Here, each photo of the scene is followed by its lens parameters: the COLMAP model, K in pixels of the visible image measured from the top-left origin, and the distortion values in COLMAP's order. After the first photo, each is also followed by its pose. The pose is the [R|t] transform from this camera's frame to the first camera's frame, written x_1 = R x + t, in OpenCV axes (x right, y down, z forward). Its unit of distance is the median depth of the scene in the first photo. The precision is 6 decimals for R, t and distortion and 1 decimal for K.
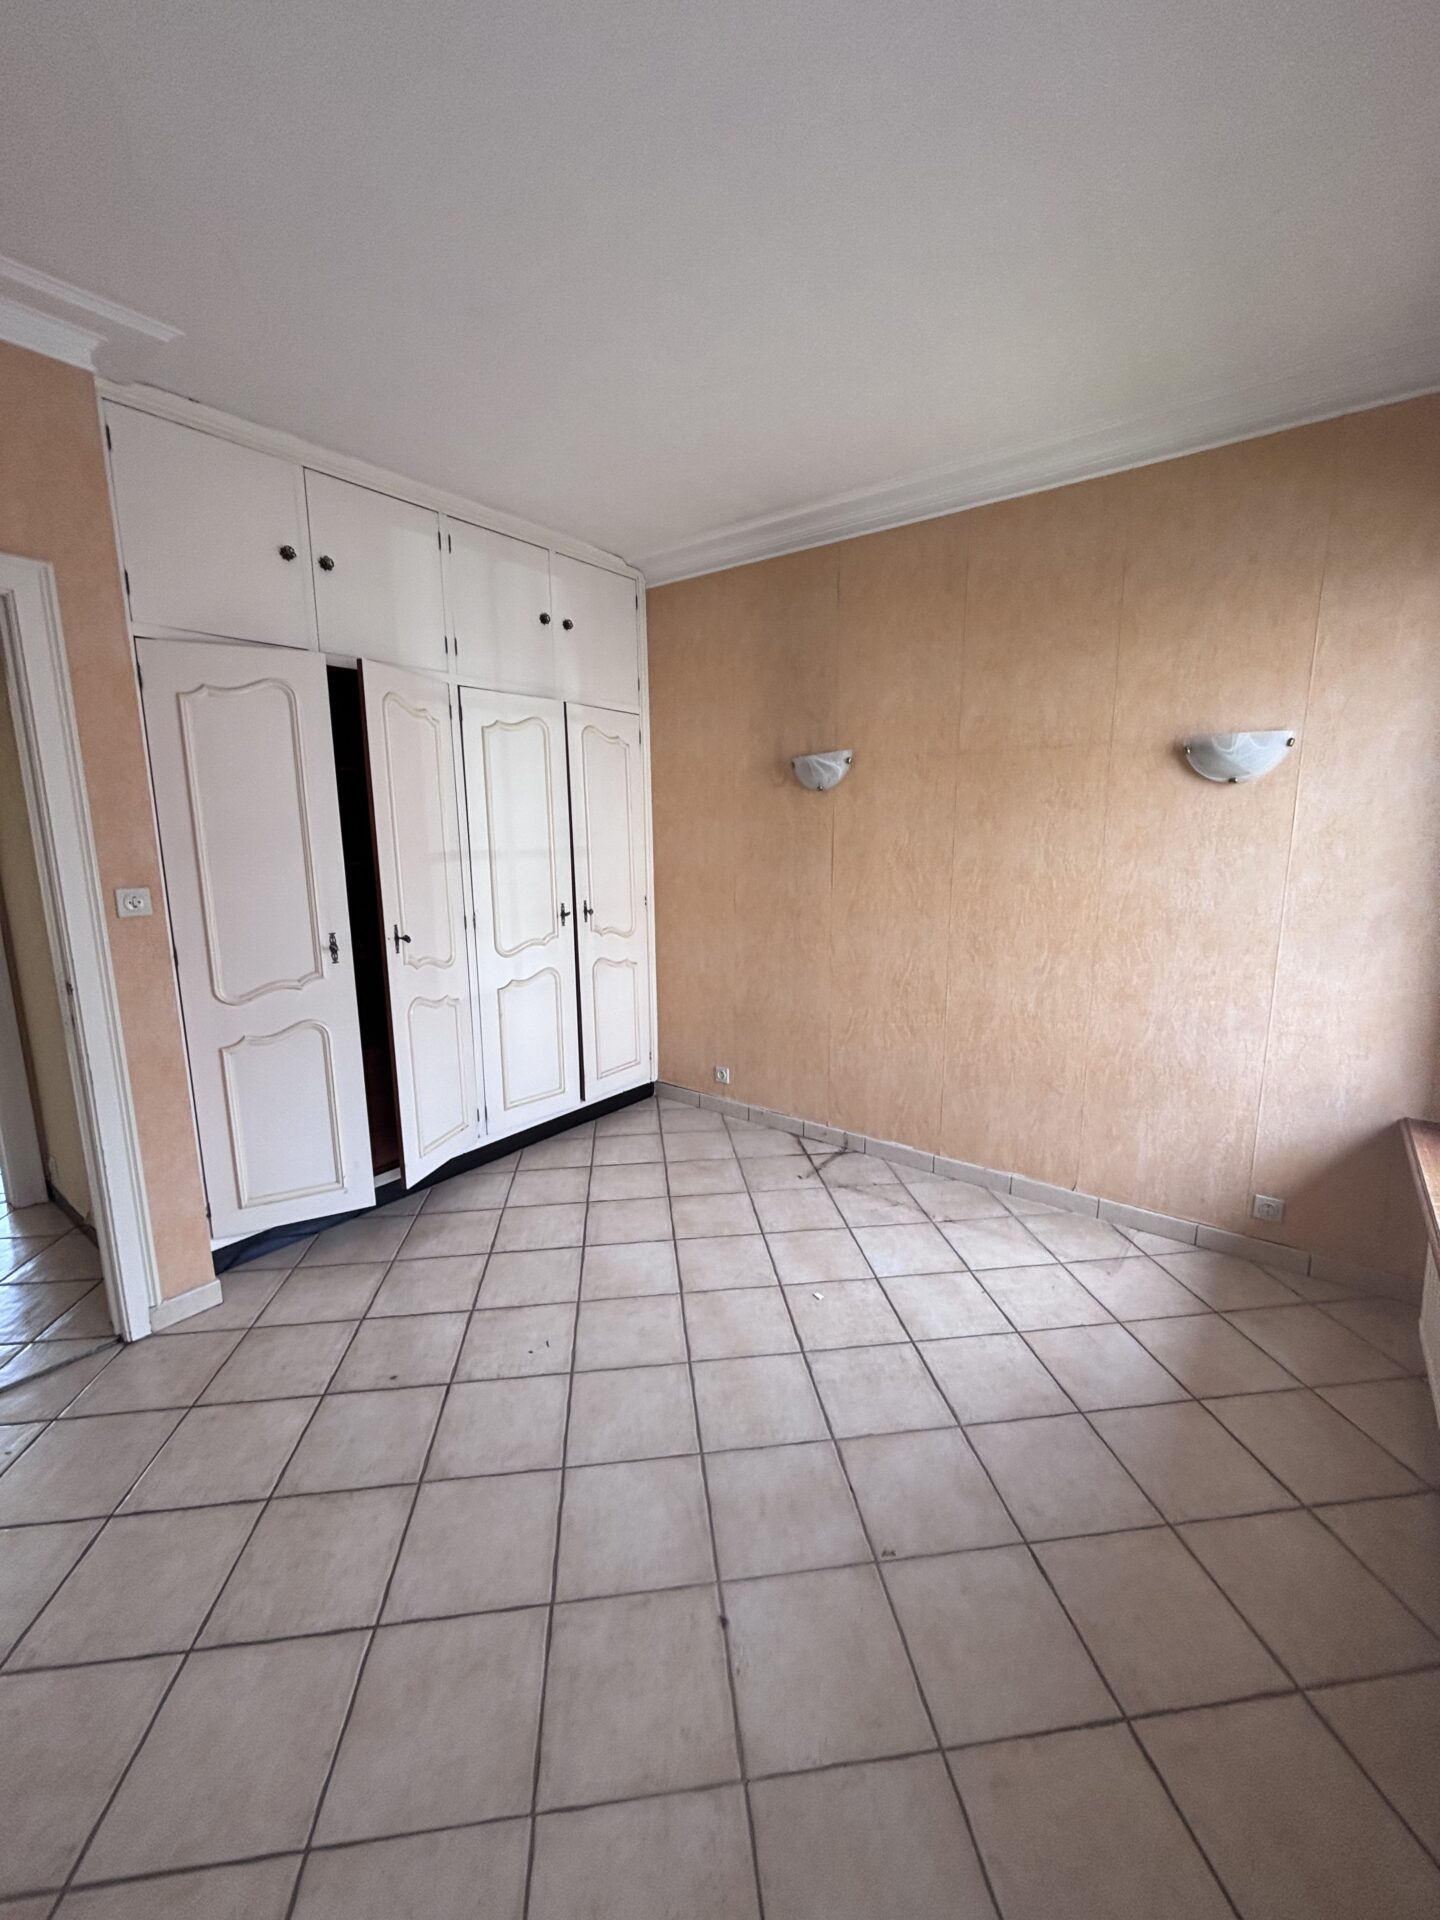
lens RADIAL K [[769.6, 0, 719.6], [0, 769.6, 963.8], [0, 0, 1]] dist [-0.001464, 0.000006]
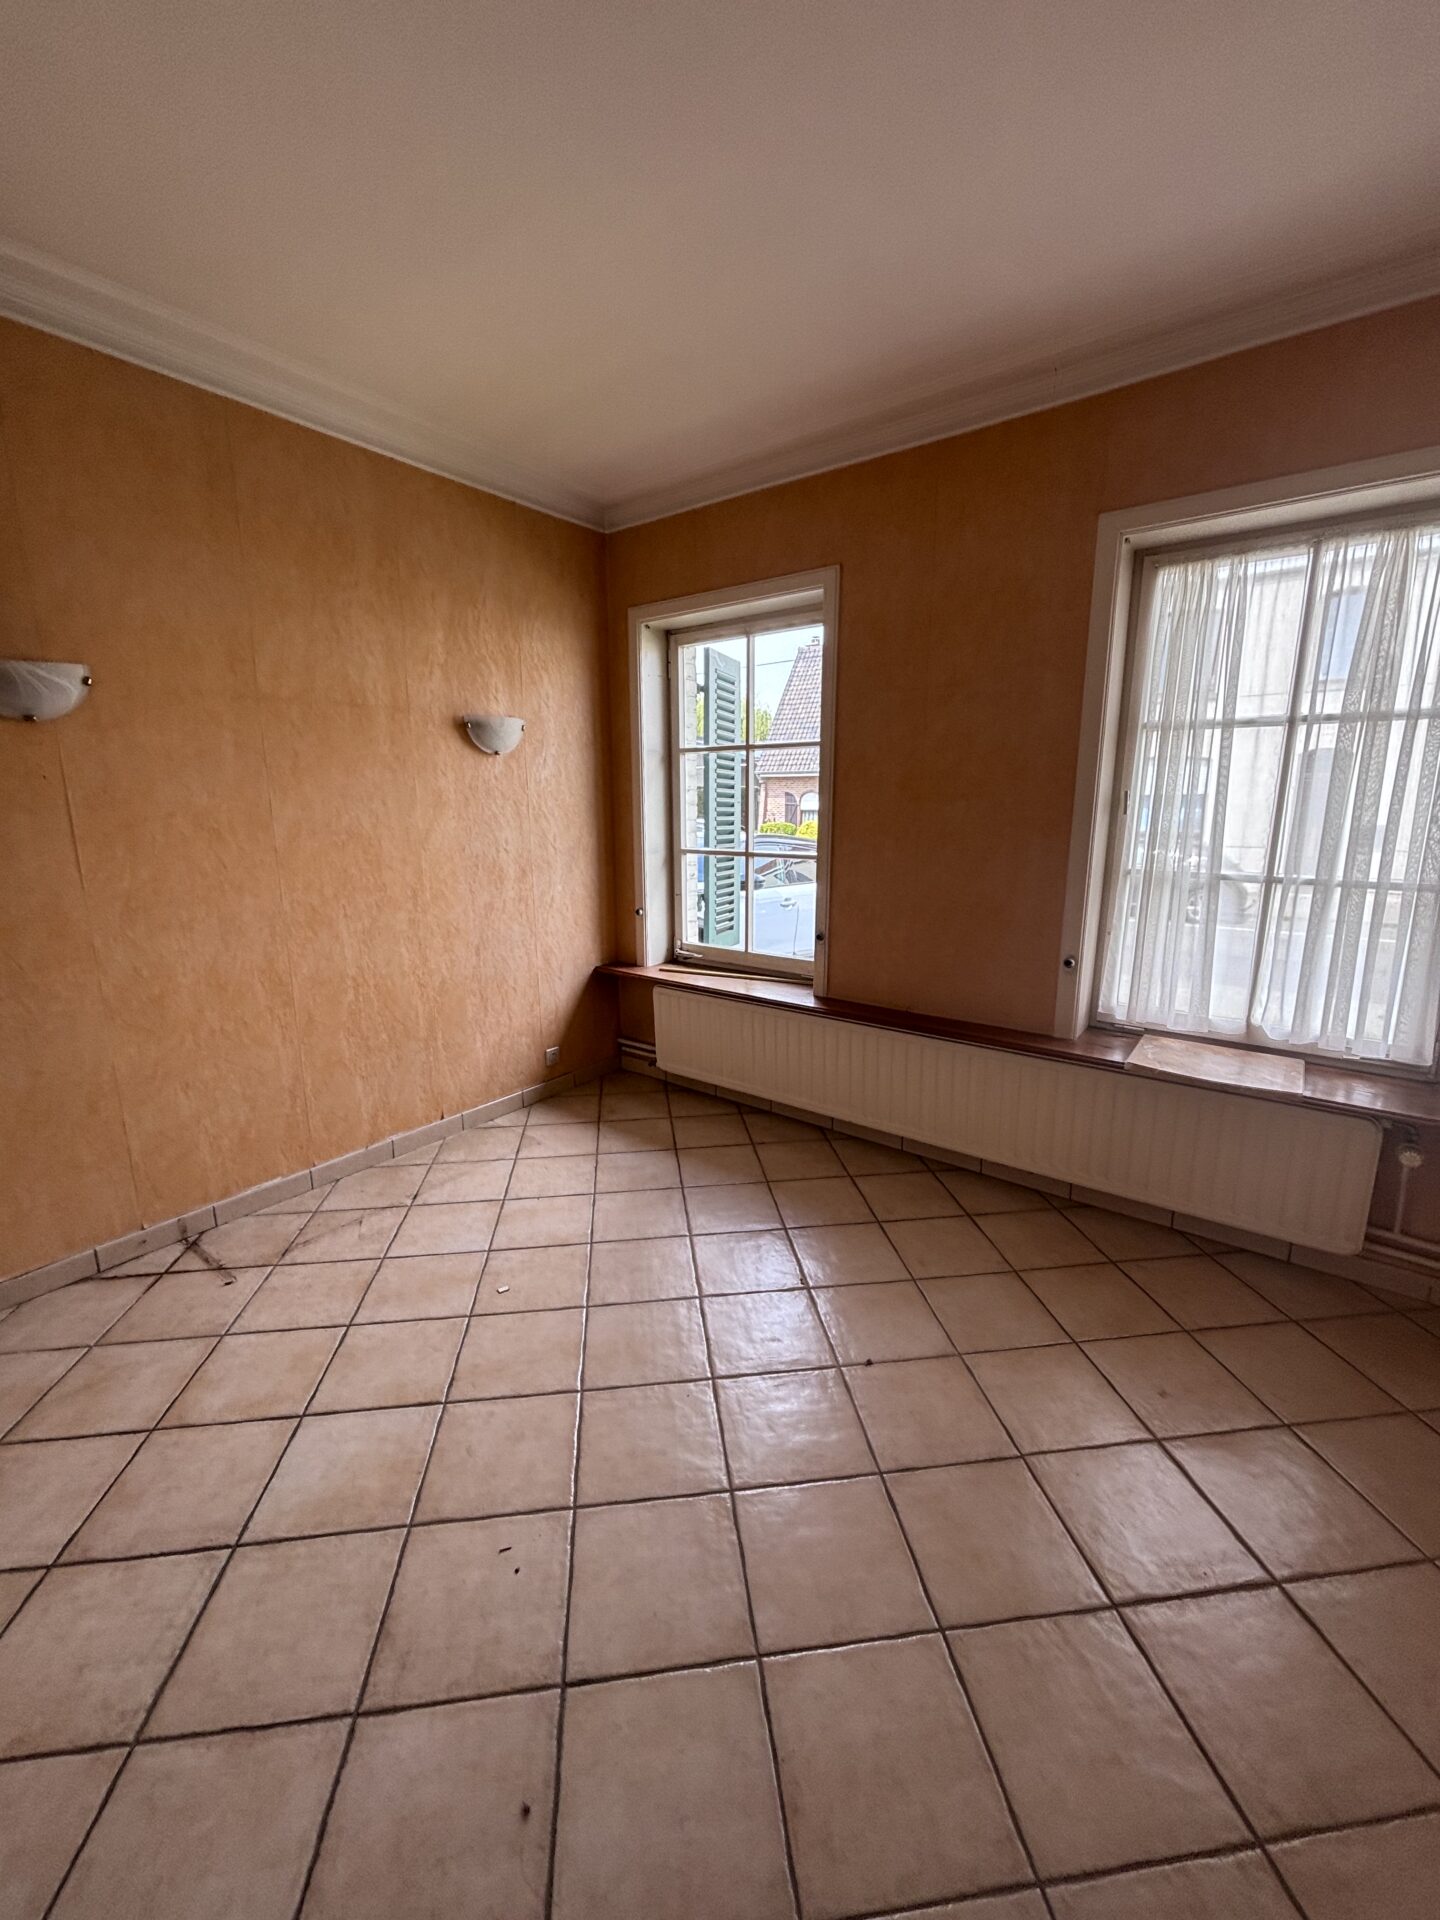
lens RADIAL K [[772.1, 0, 724.1], [0, 772.1, 954.6], [0, 0, 1]] dist [0.012652, 0.000117]
pose [[-0.001628, -0.193569, 0.981085, -0.610838], [0.179709, 0.965058, 0.190705, -0.075779], [-0.983719, 0.176620, 0.033215, 0.546921]]
